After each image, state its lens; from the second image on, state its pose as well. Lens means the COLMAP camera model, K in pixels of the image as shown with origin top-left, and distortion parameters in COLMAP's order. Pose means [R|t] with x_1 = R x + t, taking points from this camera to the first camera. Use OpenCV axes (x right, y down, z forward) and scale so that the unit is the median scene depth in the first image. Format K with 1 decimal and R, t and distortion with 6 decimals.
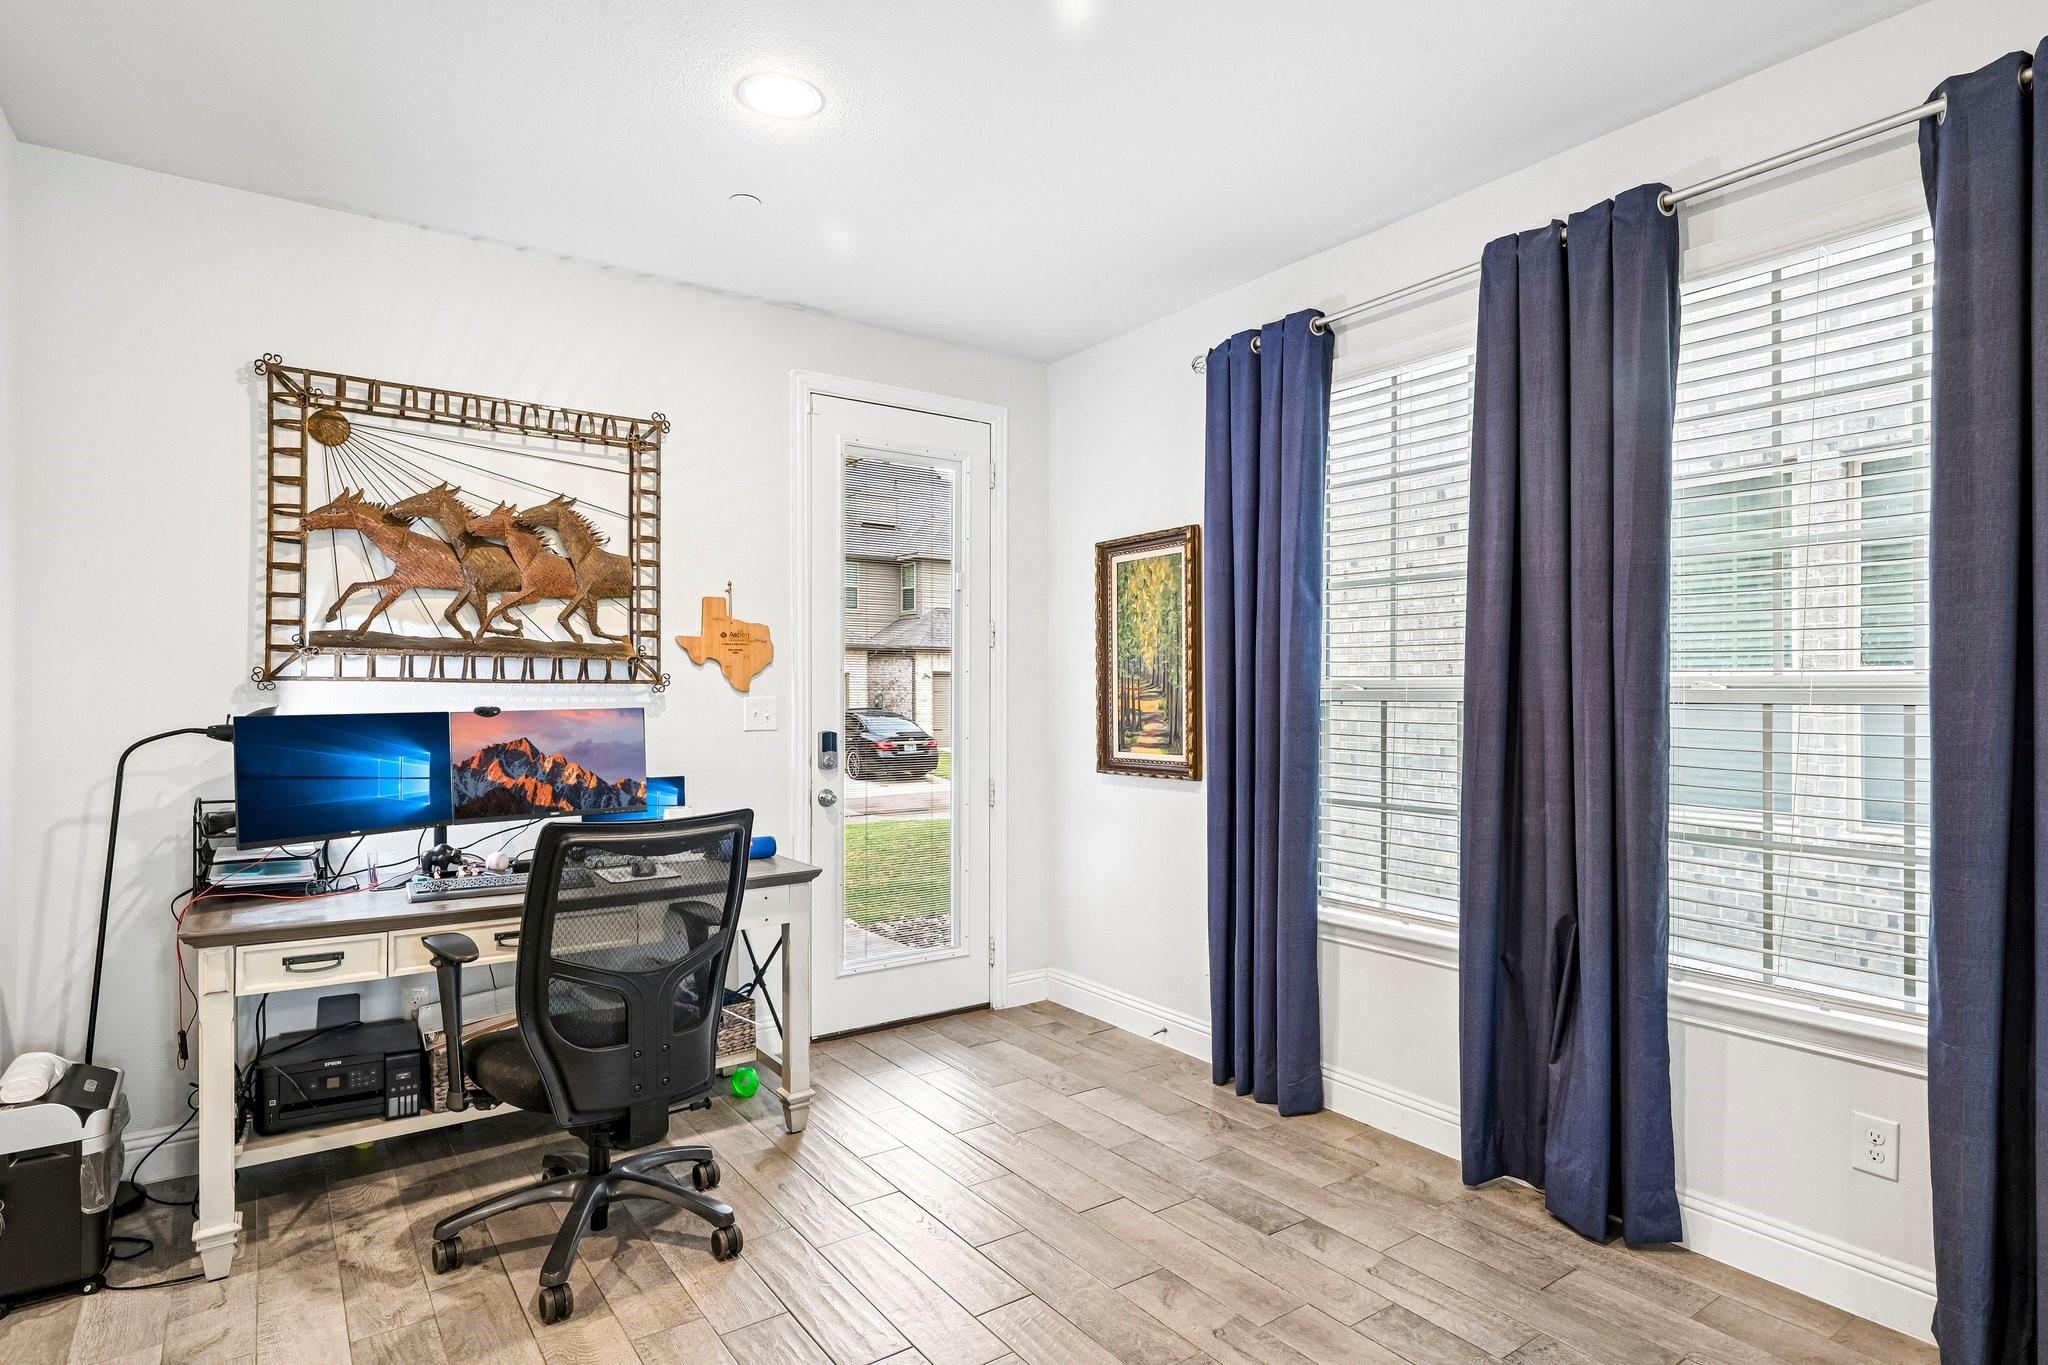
lens RADIAL K [[1072.0, 0, 1013.3], [0, 1072.0, 693.0], [0, 0, 1]] dist [-0.001692, 0.000671]
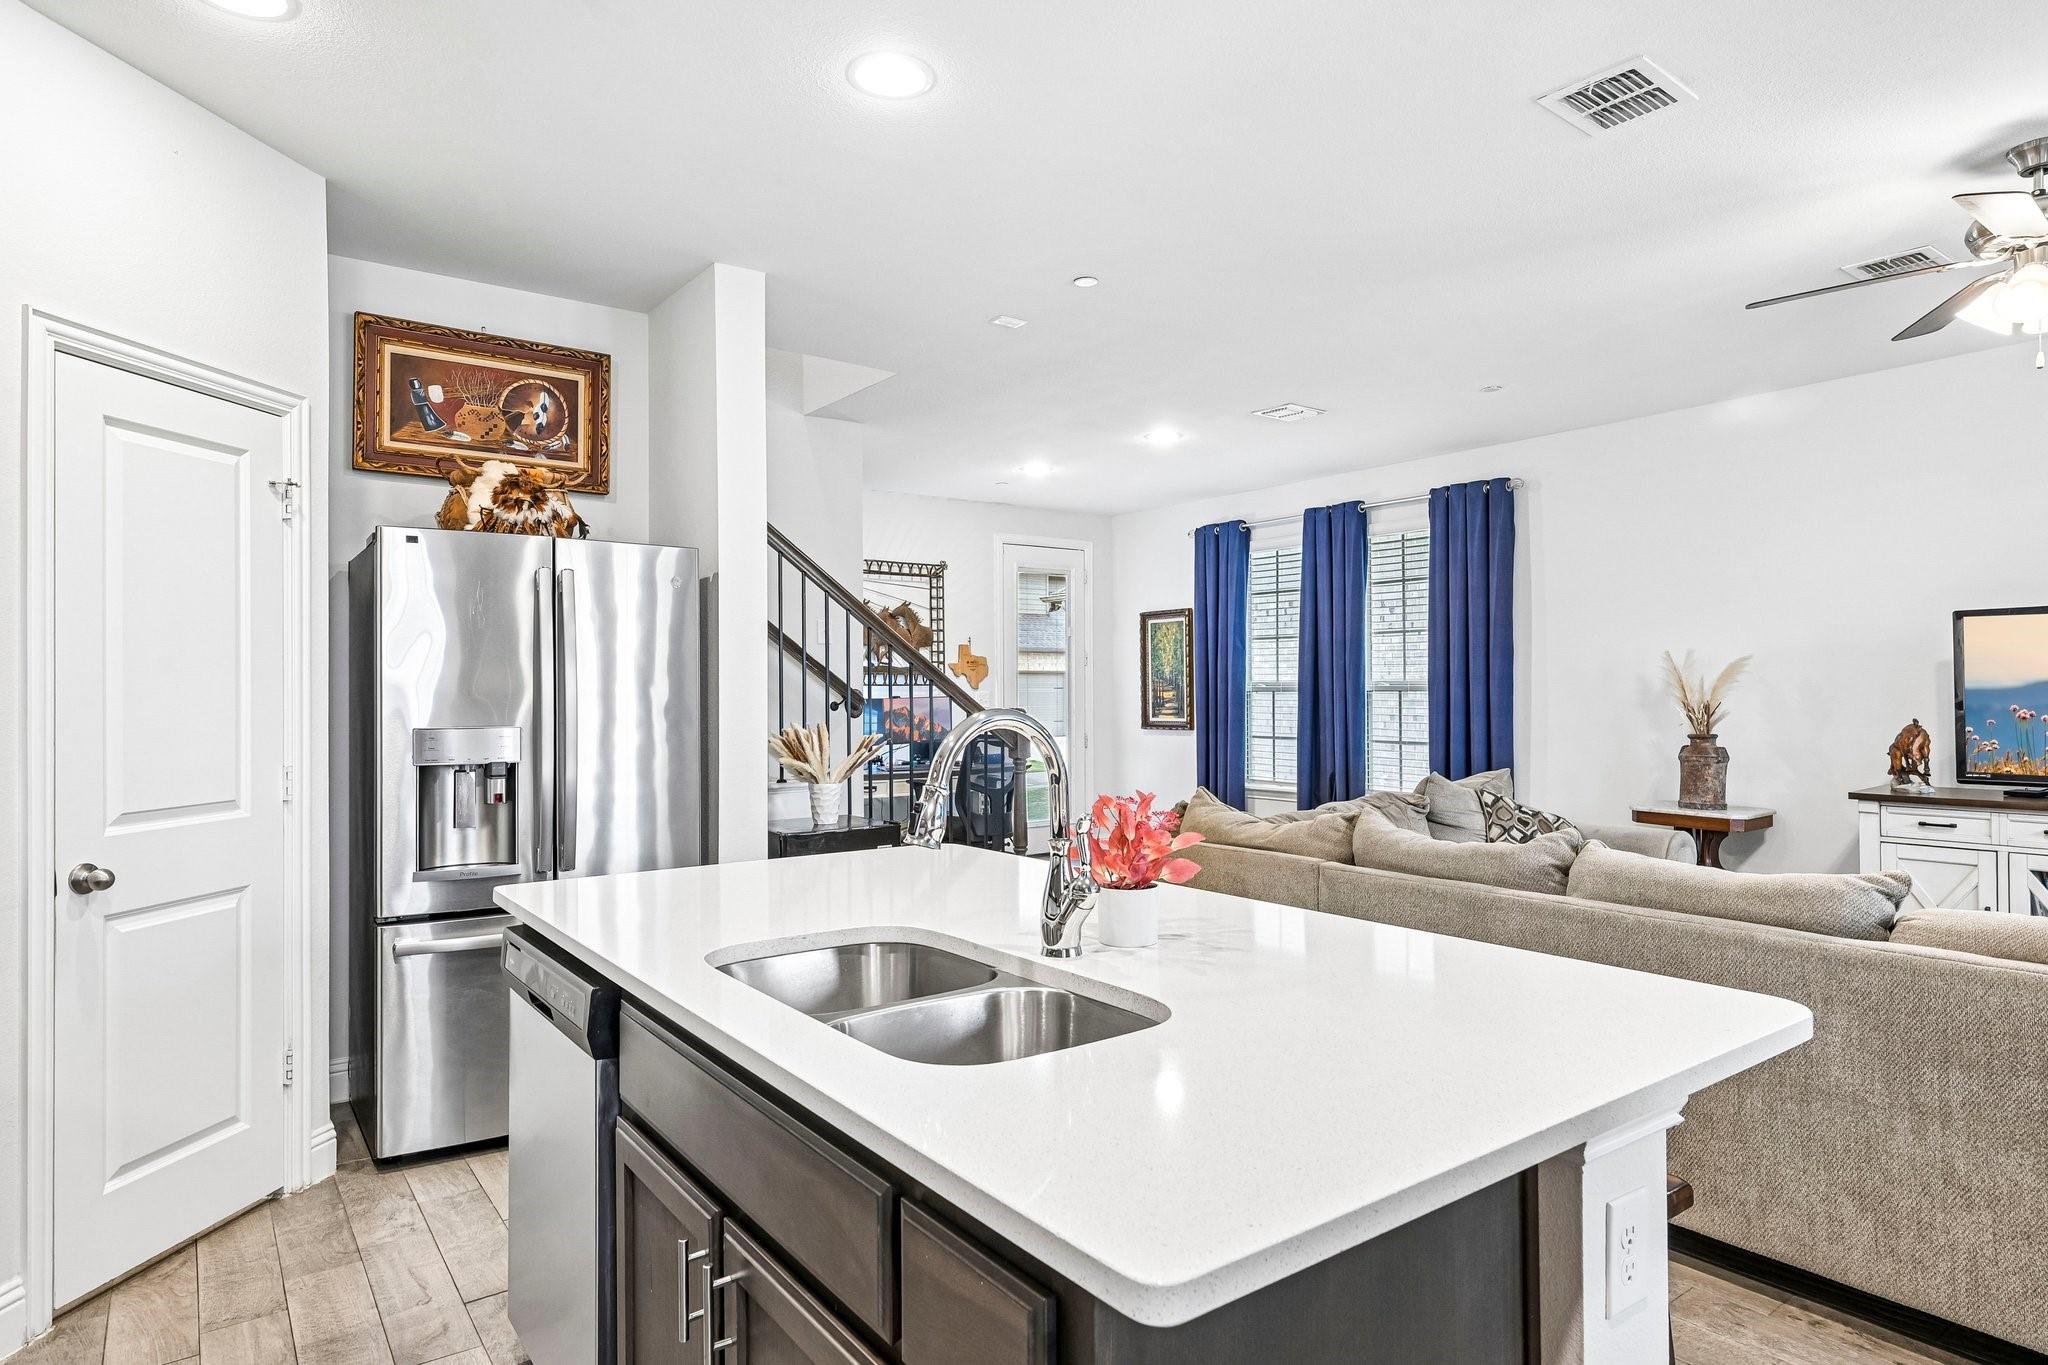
lens RADIAL K [[1157.9, 0, 1022.7], [0, 1157.9, 685.4], [0, 0, 1]] dist [0.004869, -0.000195]
pose [[0.999720, -0.006635, 0.022694, -0.230584], [0.006698, 0.999974, -0.002705, -0.002092], [-0.022675, 0.002856, 0.999739, -1.382461]]
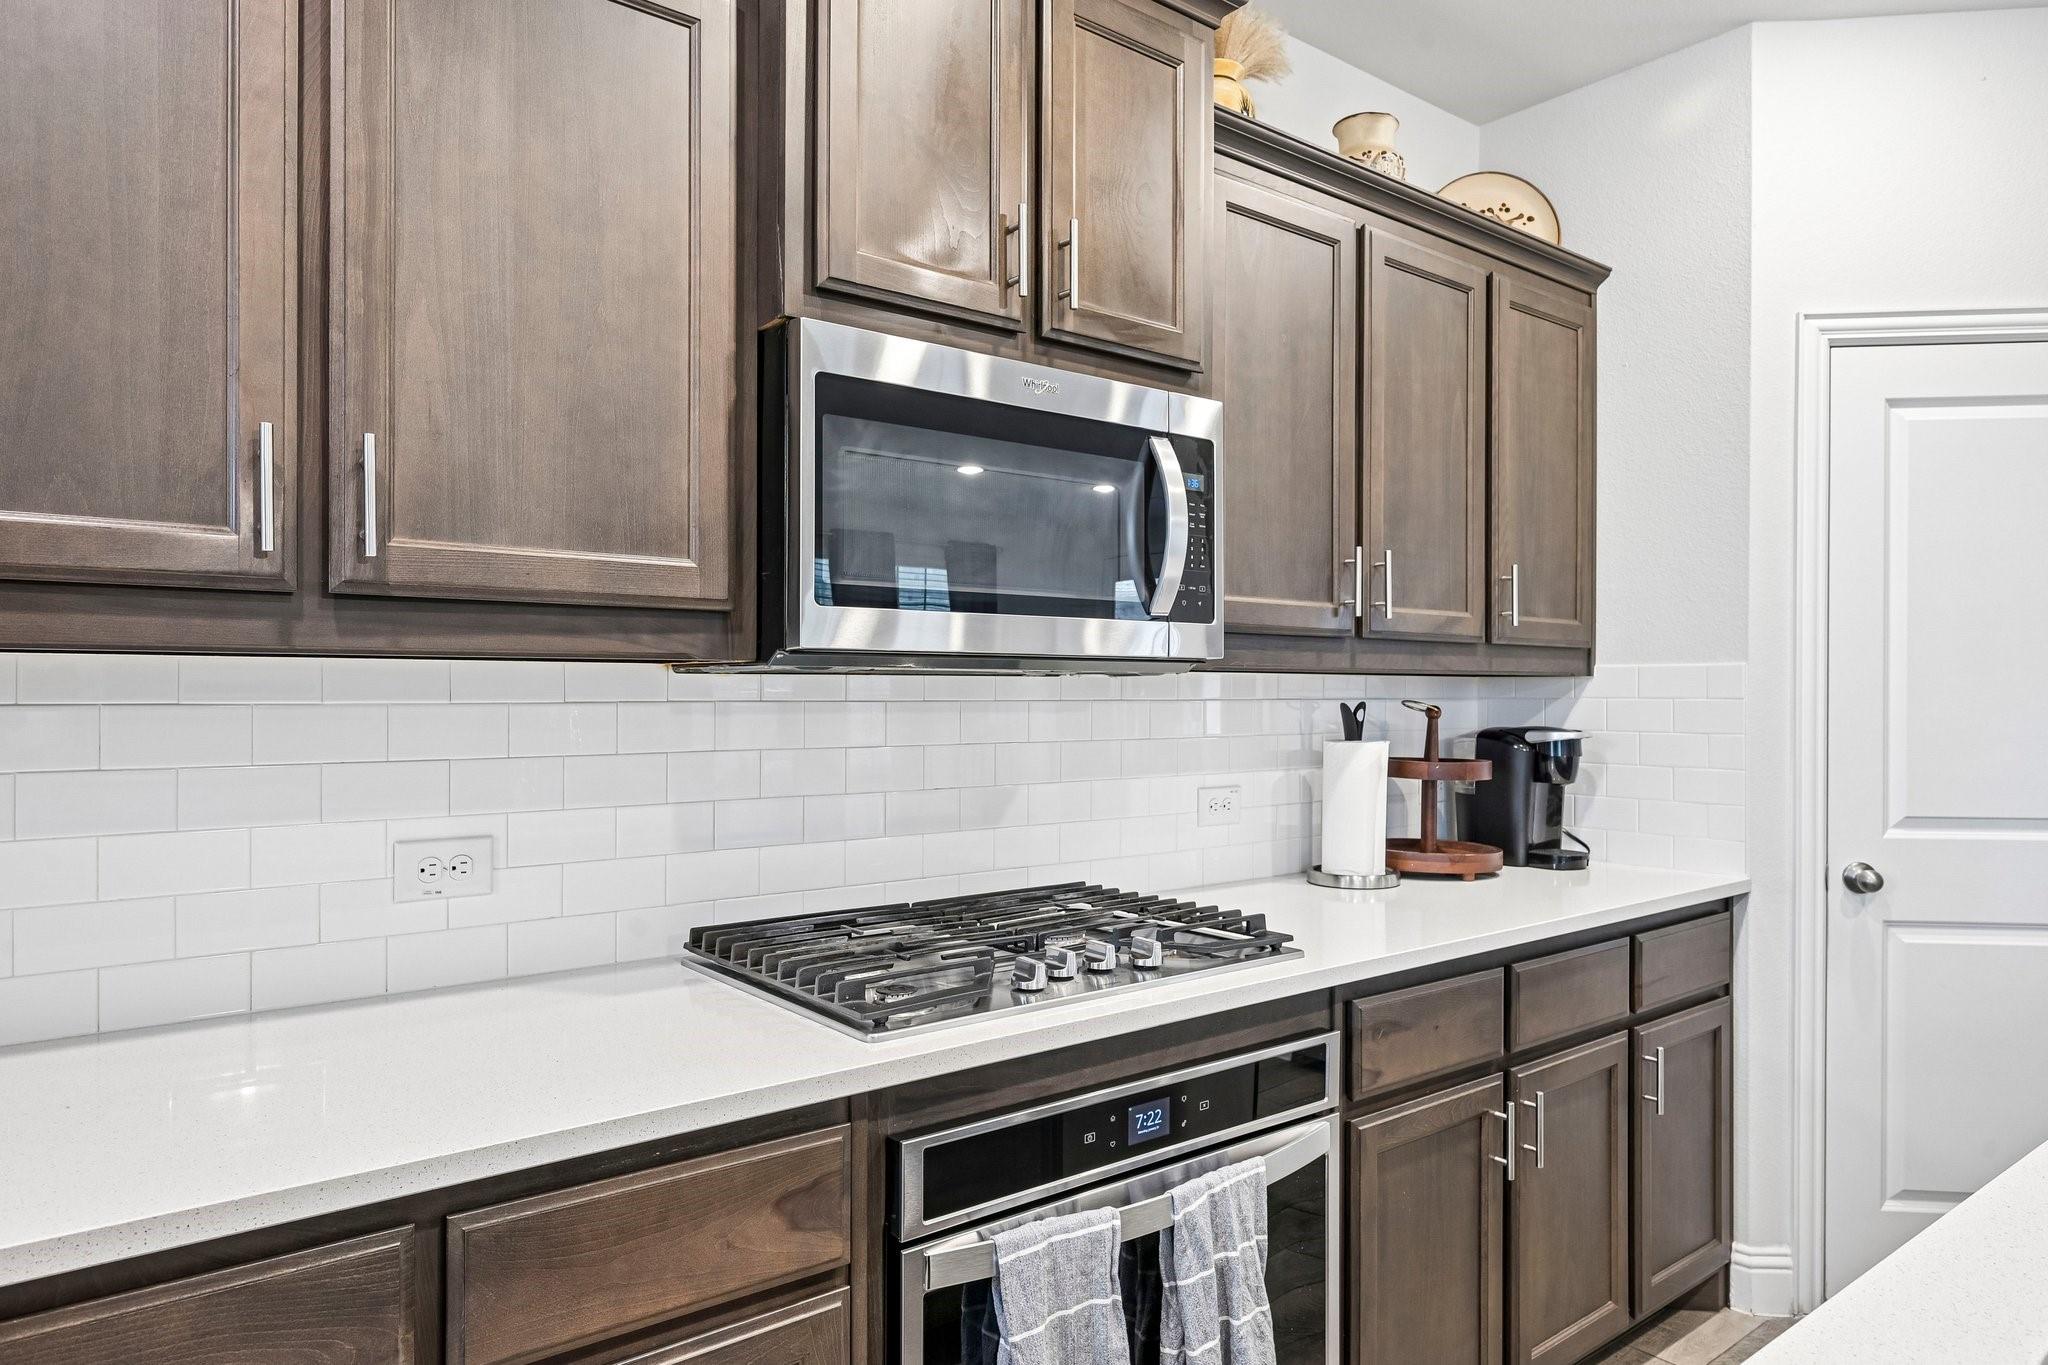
lens RADIAL K [[1257.8, 0, 1007.3], [0, 1257.8, 679.8], [0, 0, 1]] dist [-0.003524, 0.000564]
pose [[0.056505, -0.000962, -0.998402, -0.067150], [-0.004713, 0.999988, -0.001230, -0.004916], [0.998391, 0.004775, 0.056500, -1.212239]]
